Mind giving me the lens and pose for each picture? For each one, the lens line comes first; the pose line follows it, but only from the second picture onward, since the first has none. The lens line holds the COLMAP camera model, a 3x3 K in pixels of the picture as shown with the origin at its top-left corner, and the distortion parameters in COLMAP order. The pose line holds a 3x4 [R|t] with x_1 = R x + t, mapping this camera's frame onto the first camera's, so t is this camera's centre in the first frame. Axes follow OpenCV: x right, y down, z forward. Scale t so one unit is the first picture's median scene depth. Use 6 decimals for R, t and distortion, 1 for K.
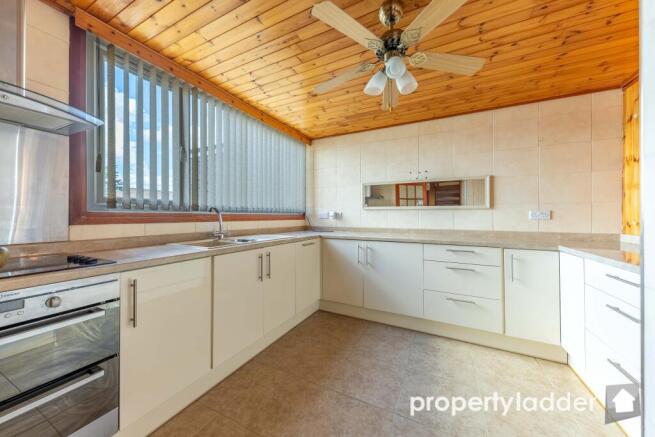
lens RADIAL K [[226.2, 0, 323.3], [0, 226.2, 216.0], [0, 0, 1]] dist [0.001755, -0.000208]
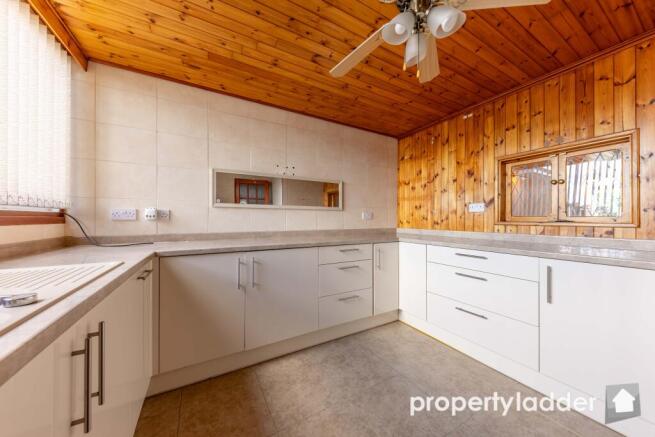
lens RADIAL K [[226.2, 0, 328.5], [0, 226.2, 217.8], [0, 0, 1]] dist [0.001755, -0.000208]
pose [[0.540227, 0.000418, 0.841519, -0.269404], [-0.000732, 1.000000, -0.000027, 0.005921], [-0.841519, -0.000601, 0.540227, 0.445135]]
